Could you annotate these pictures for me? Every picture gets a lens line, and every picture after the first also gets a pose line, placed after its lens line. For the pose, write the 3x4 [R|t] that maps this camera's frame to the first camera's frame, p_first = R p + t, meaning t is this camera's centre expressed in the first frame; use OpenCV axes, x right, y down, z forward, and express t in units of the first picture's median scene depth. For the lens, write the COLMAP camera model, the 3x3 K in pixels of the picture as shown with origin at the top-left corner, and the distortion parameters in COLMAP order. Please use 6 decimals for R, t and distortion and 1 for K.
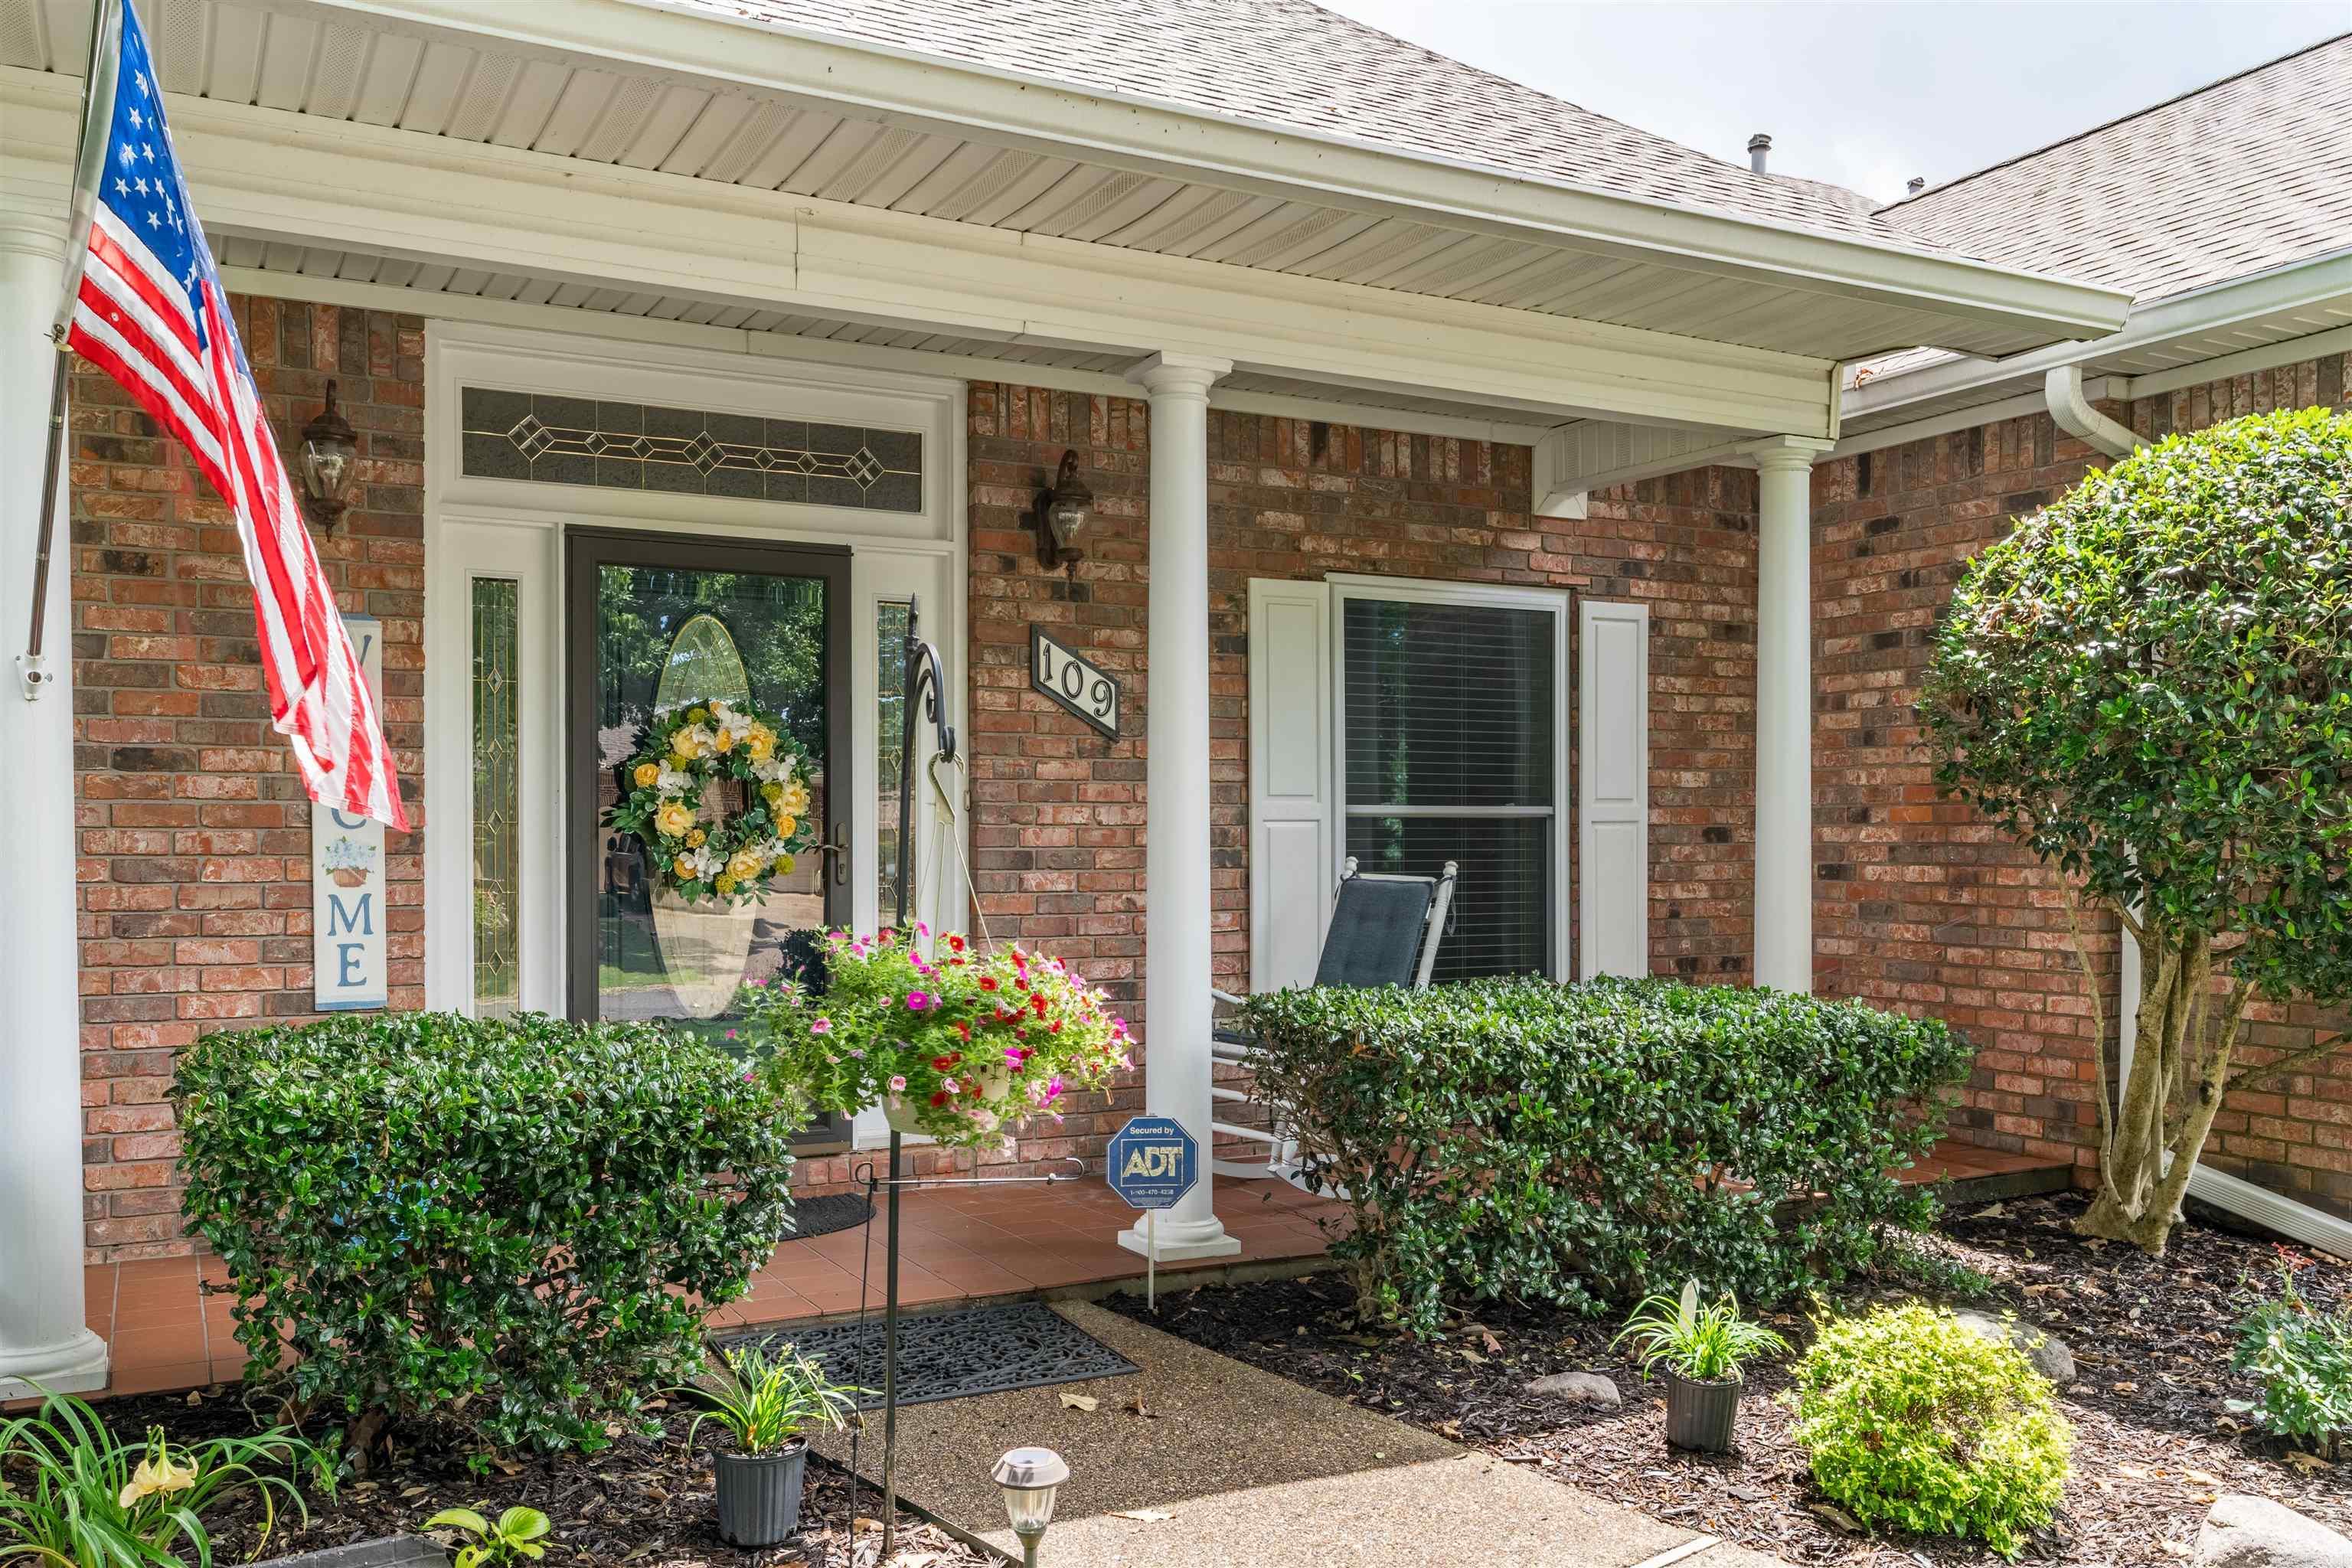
lens RADIAL K [[1990.1, 0, 1184.8], [0, 1990.1, 891.9], [0, 0, 1]] dist [0.000822, 0.012415]
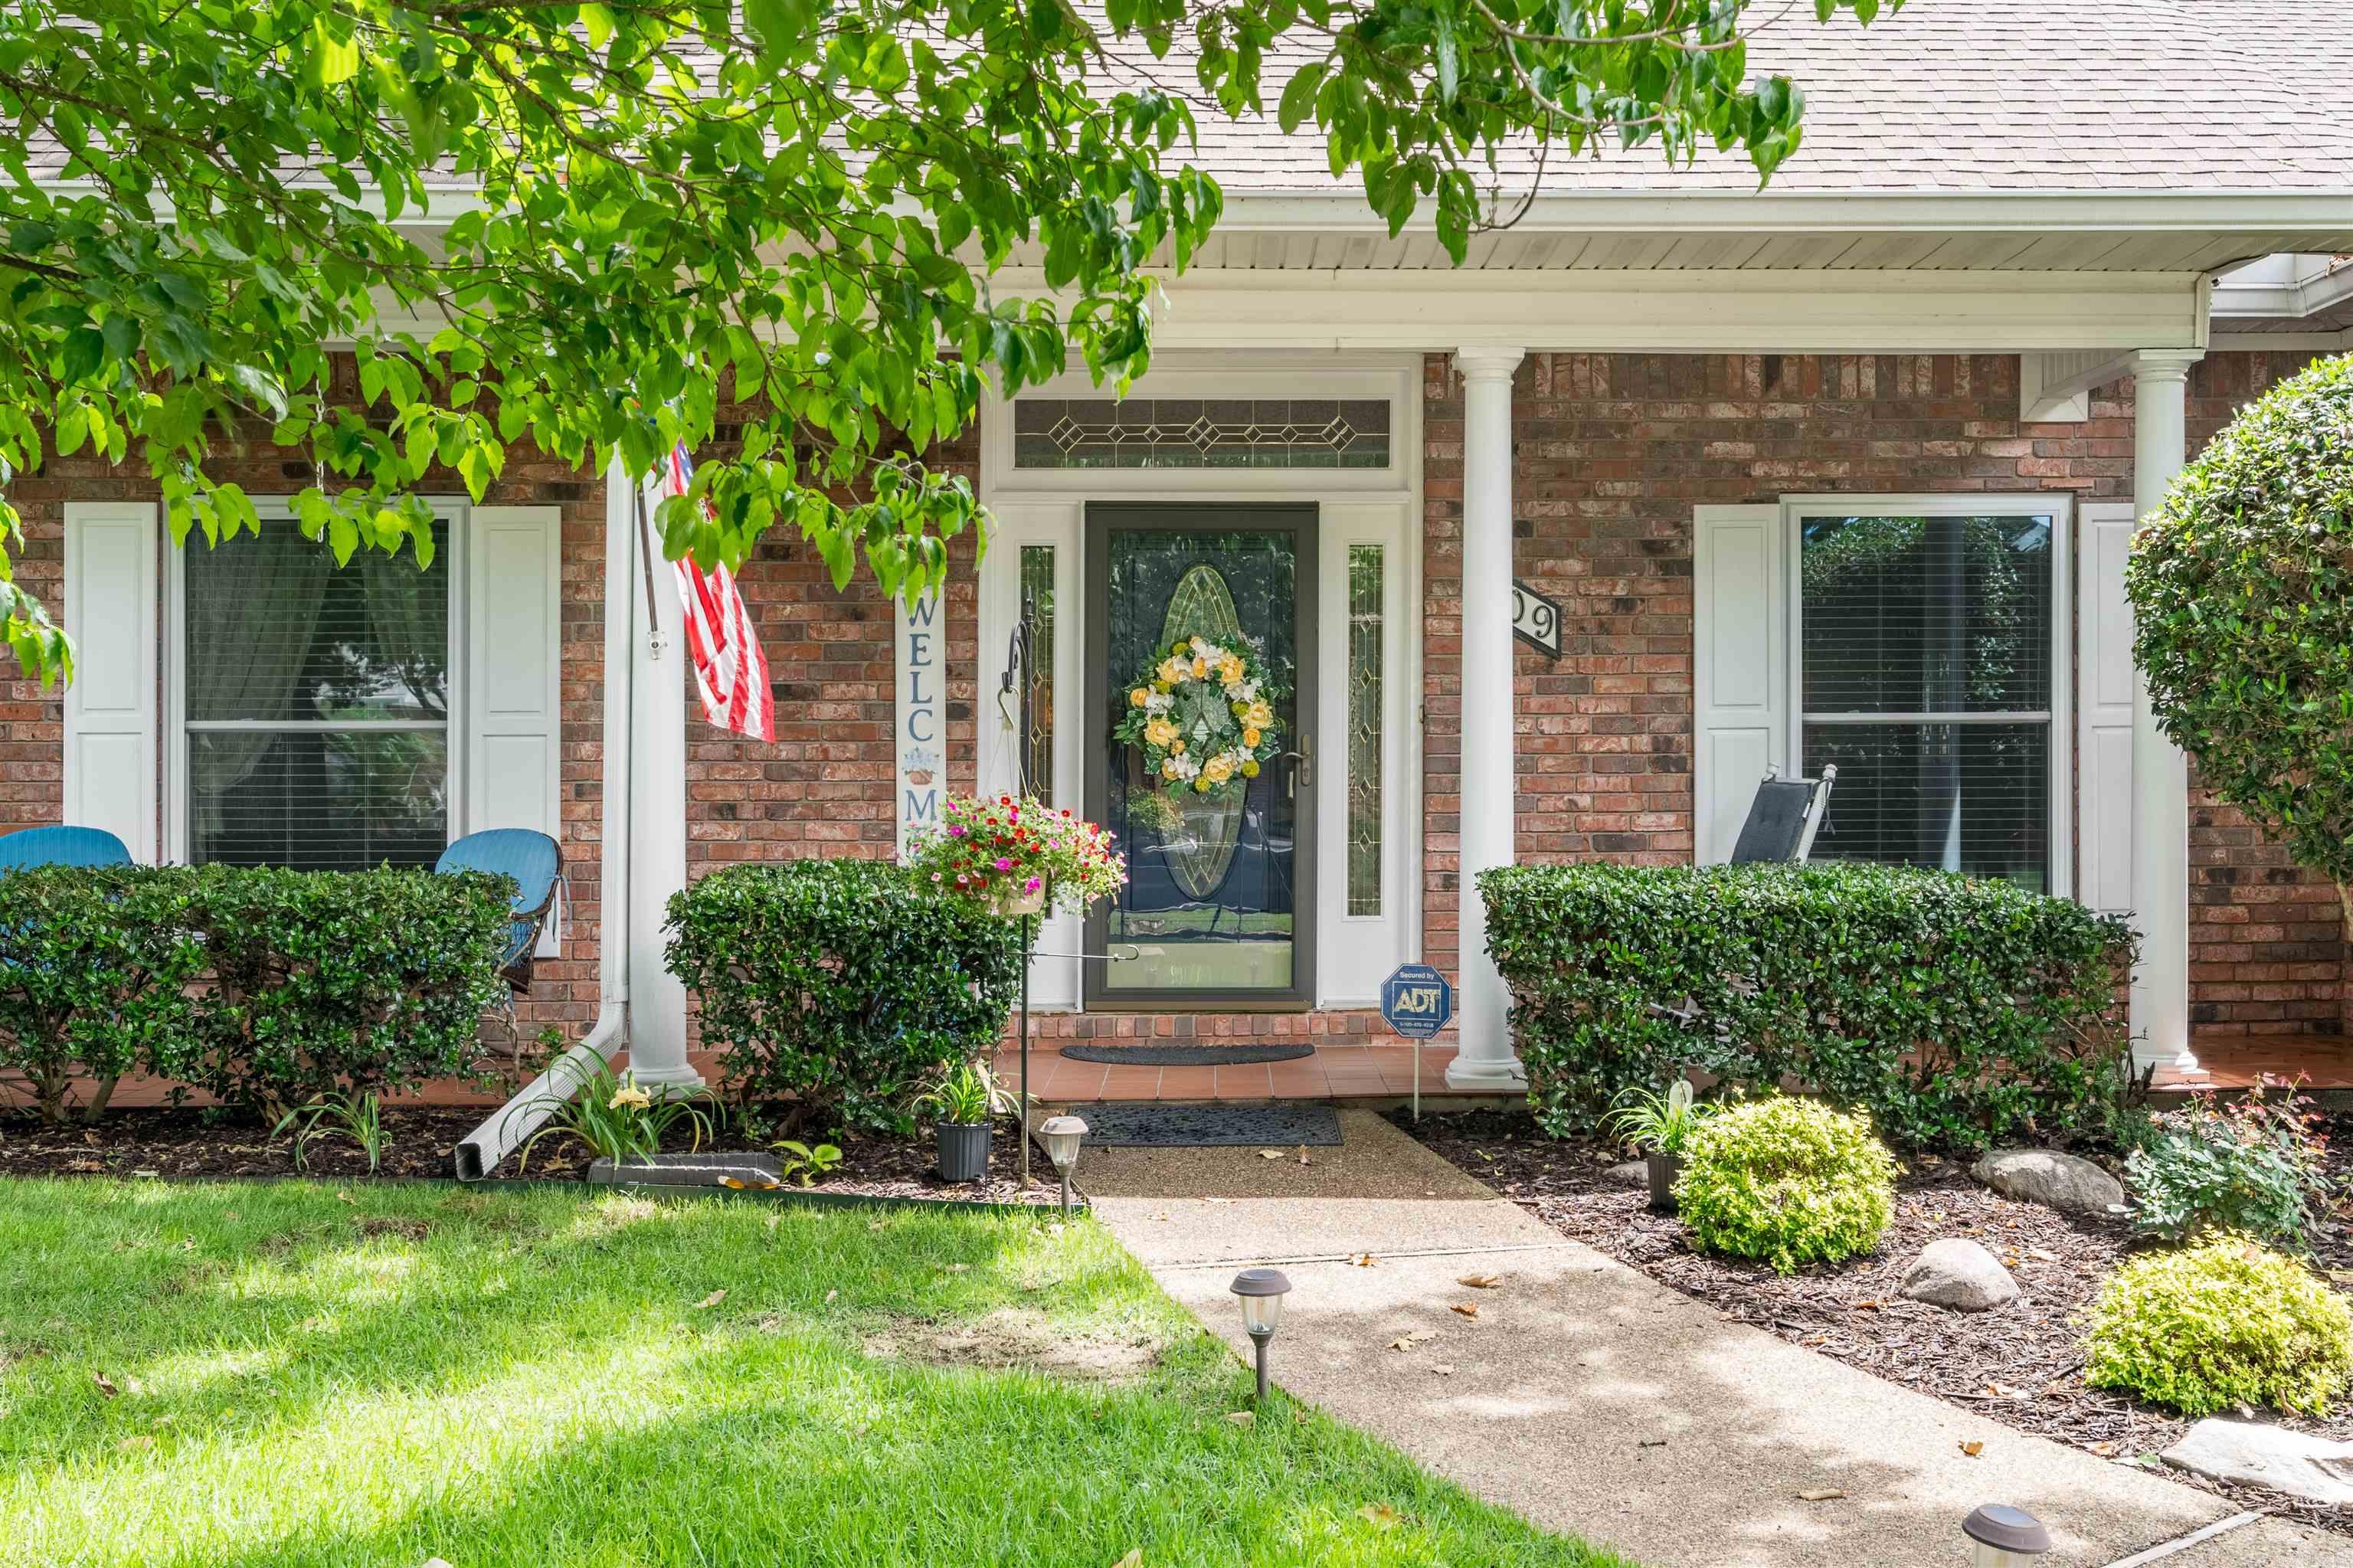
lens RADIAL K [[2372.7, 0, 1170.8], [0, 2372.7, 779.6], [0, 0, 1]] dist [0.035287, 0.000000]
pose [[0.898113, -0.000339, -0.439764, 0.396287], [-0.007646, 0.999837, -0.016386, 0.017373], [0.439698, 0.018079, 0.897964, -0.328780]]
